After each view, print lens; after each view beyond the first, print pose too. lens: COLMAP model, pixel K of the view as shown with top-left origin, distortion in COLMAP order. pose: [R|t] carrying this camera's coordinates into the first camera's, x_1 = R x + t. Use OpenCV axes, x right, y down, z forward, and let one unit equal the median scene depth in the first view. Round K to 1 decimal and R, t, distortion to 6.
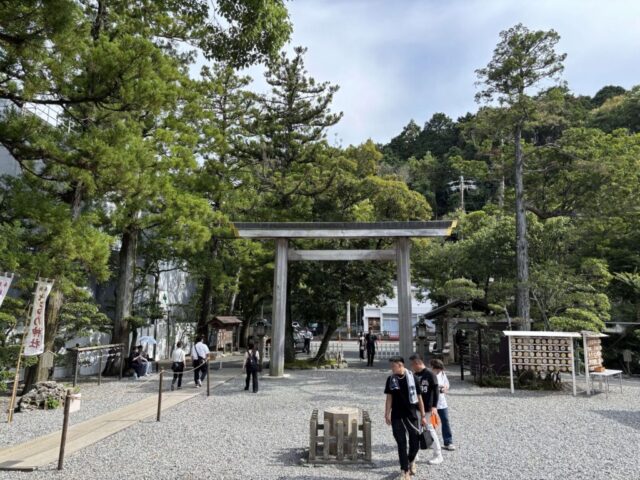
lens RADIAL K [[511.2, 0, 330.8], [0, 511.2, 237.0], [0, 0, 1]] dist [0.088405, -0.120141]
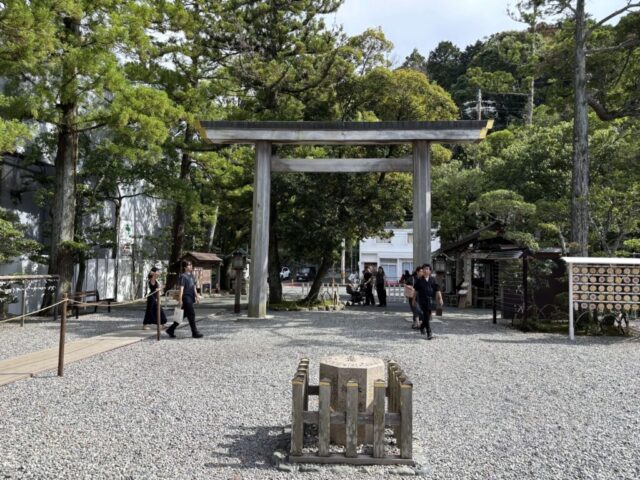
lens RADIAL K [[511.2, 0, 330.8], [0, 511.2, 237.0], [0, 0, 1]] dist [0.088405, -0.120141]
pose [[0.999812, 0.011707, 0.015449, -0.004693], [-0.013060, 0.995798, 0.090646, 0.063365], [-0.014323, -0.090831, 0.995763, 0.191637]]
